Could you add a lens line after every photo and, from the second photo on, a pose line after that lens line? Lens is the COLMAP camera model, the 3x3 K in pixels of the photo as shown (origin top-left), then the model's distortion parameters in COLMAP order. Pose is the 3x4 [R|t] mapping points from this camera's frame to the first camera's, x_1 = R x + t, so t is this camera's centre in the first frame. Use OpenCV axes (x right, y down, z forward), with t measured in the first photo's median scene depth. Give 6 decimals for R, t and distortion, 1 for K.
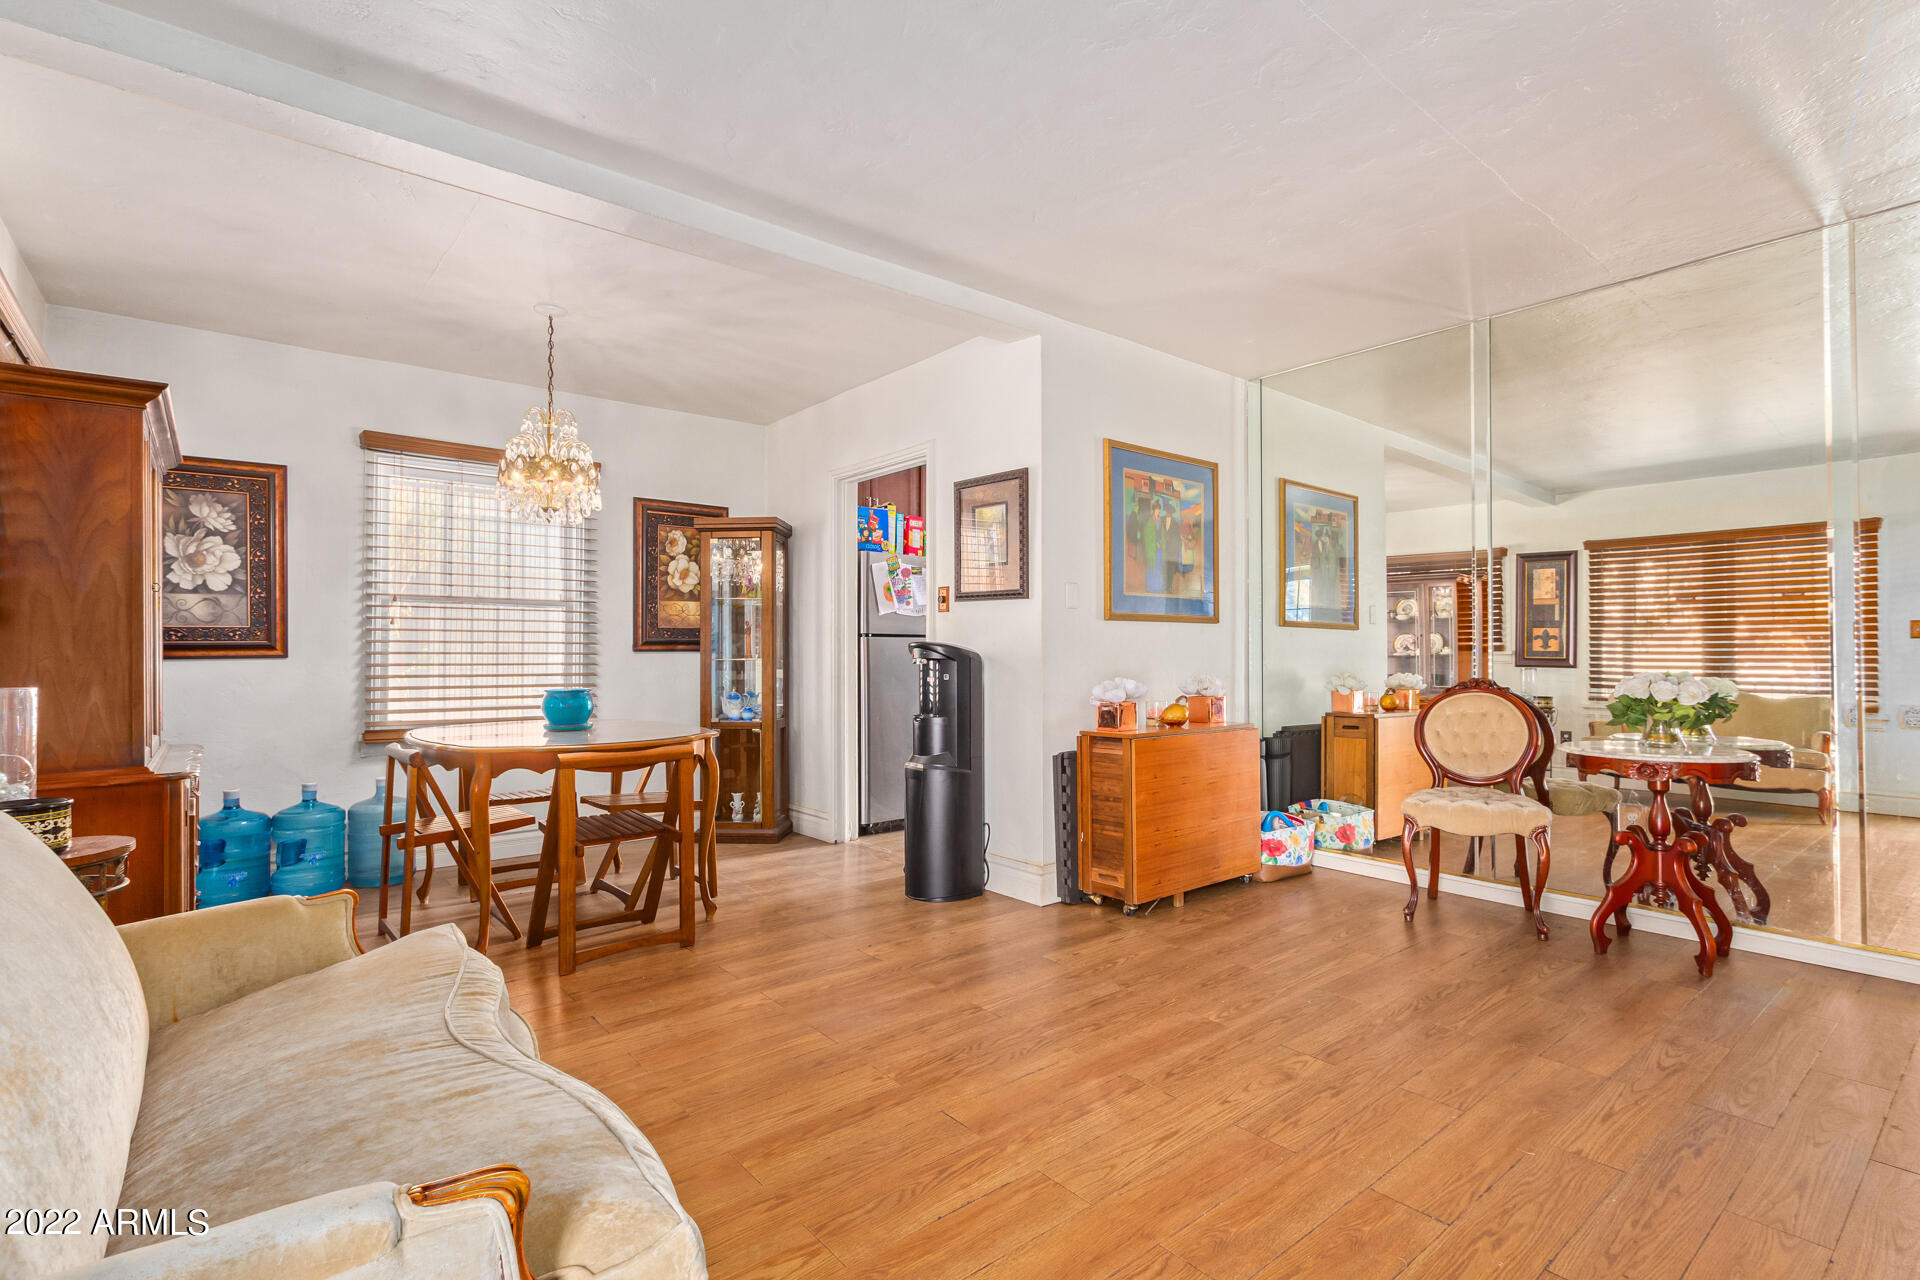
lens RADIAL K [[896.5, 0, 946.8], [0, 896.5, 645.0], [0, 0, 1]] dist [0.003629, -0.002982]
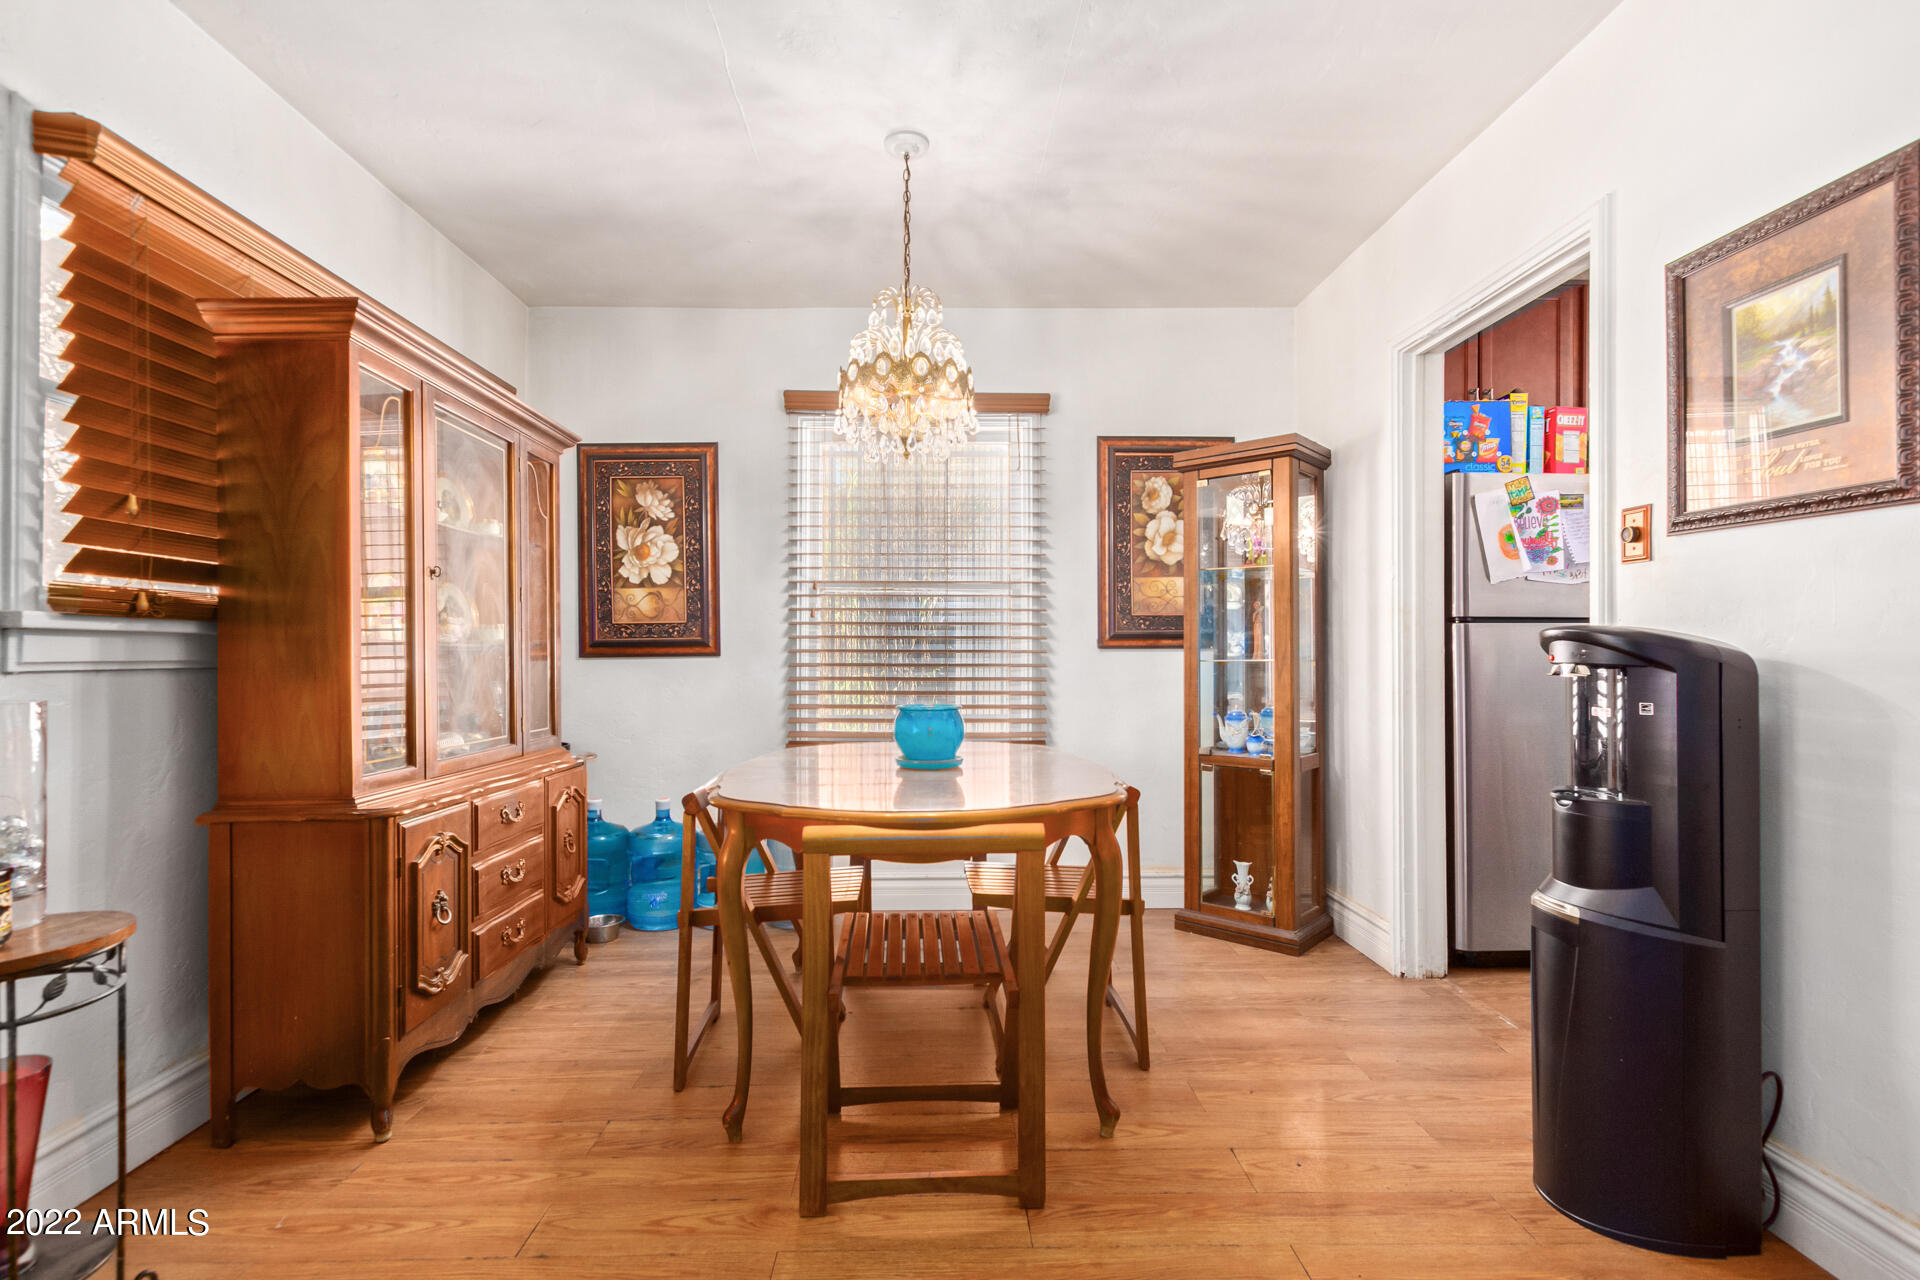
lens RADIAL K [[896.5, 0, 953.0], [0, 896.5, 648.7], [0, 0, 1]] dist [0.003629, -0.002982]
pose [[0.797986, -0.000410, -0.602675, -0.005653], [0.005168, 0.999968, 0.006163, 0.002434], [0.602653, -0.008032, 0.797963, 0.408440]]
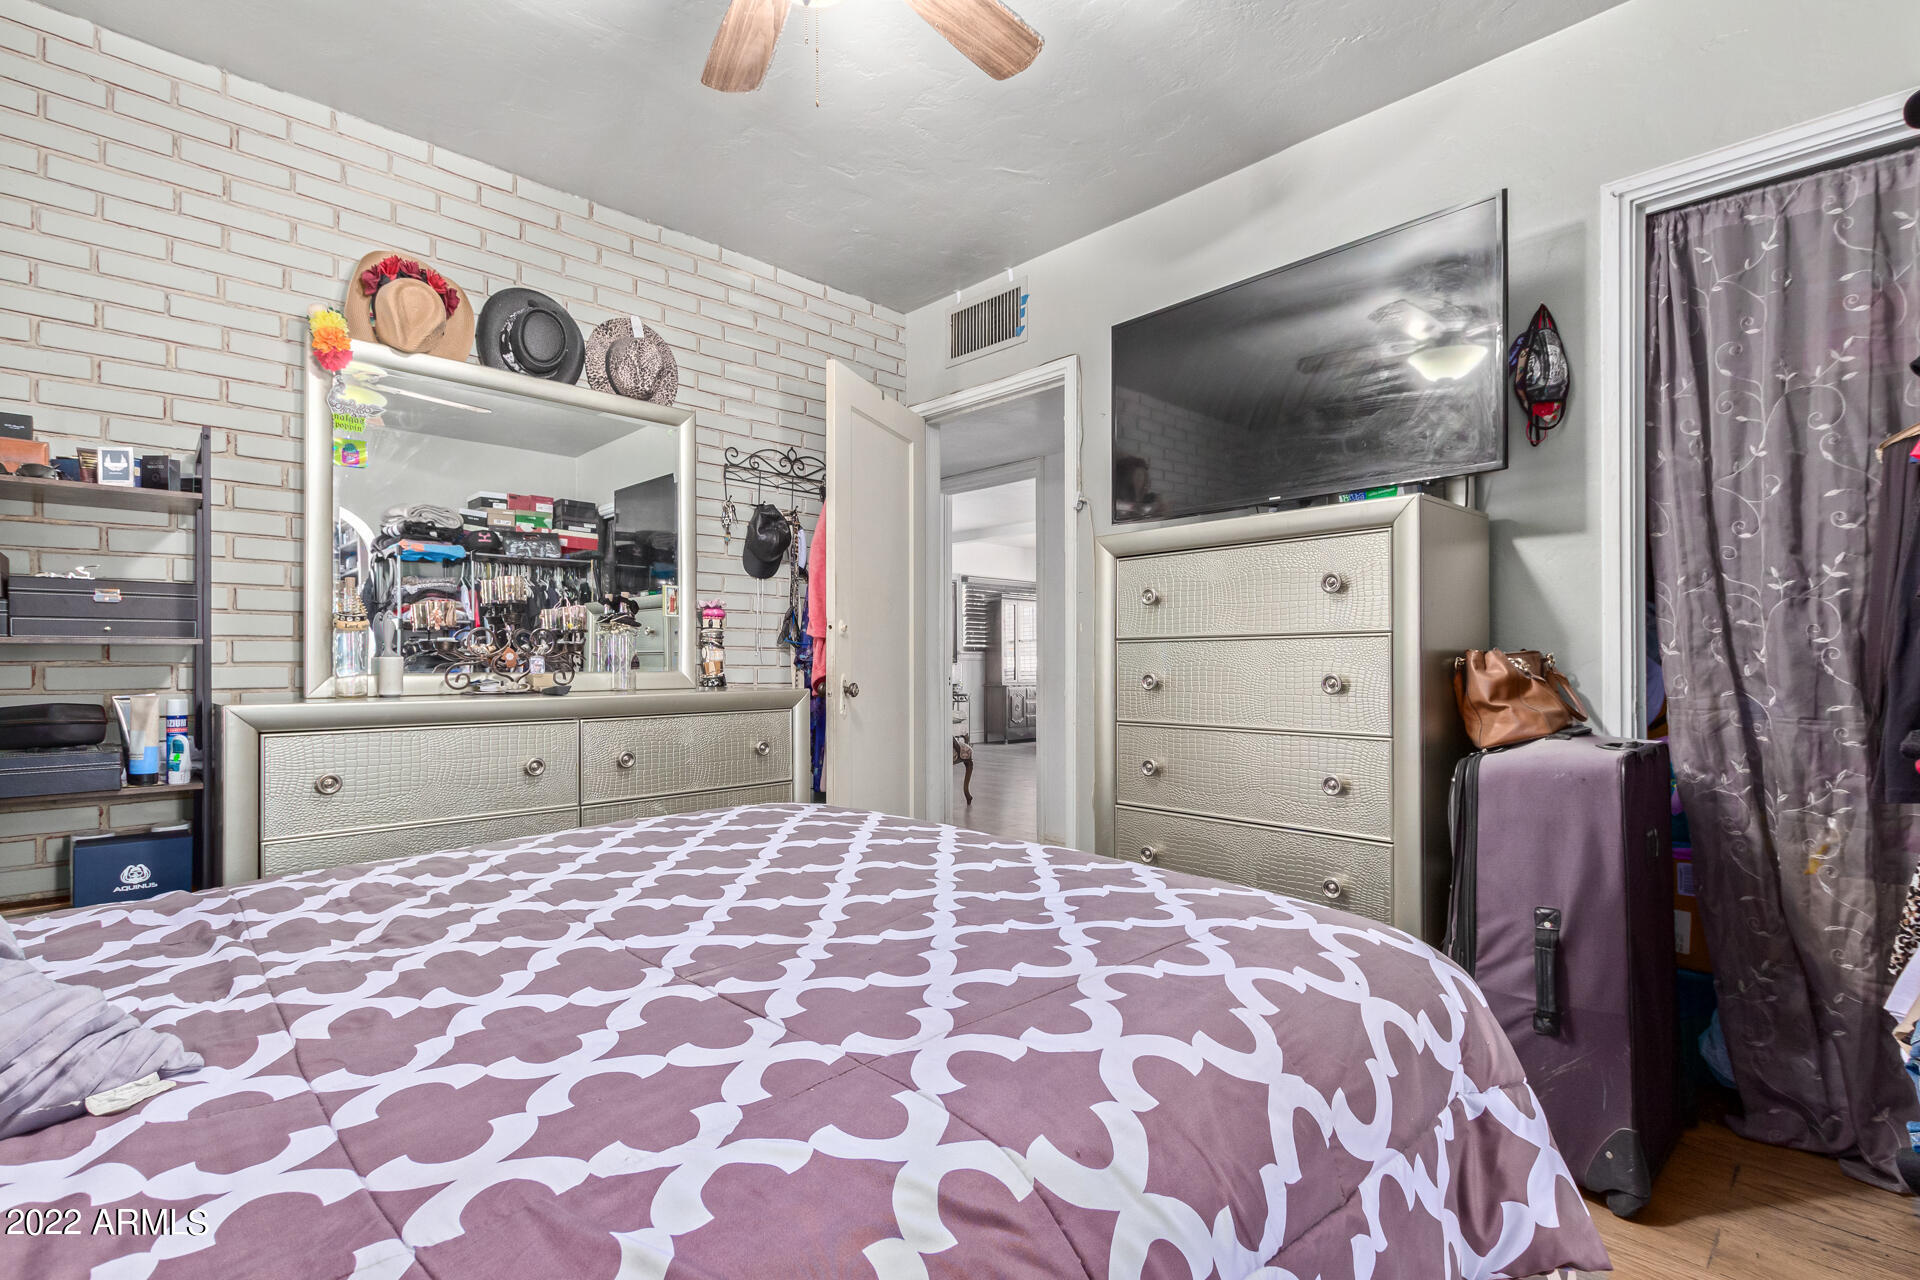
lens RADIAL K [[896.5, 0, 963.0], [0, 896.5, 646.6], [0, 0, 1]] dist [0.003629, -0.002982]
pose [[0.089422, -0.003141, -0.995989, 2.004953], [0.009880, 0.999949, -0.002267, -0.018632], [0.995945, -0.009638, 0.089449, 0.251537]]
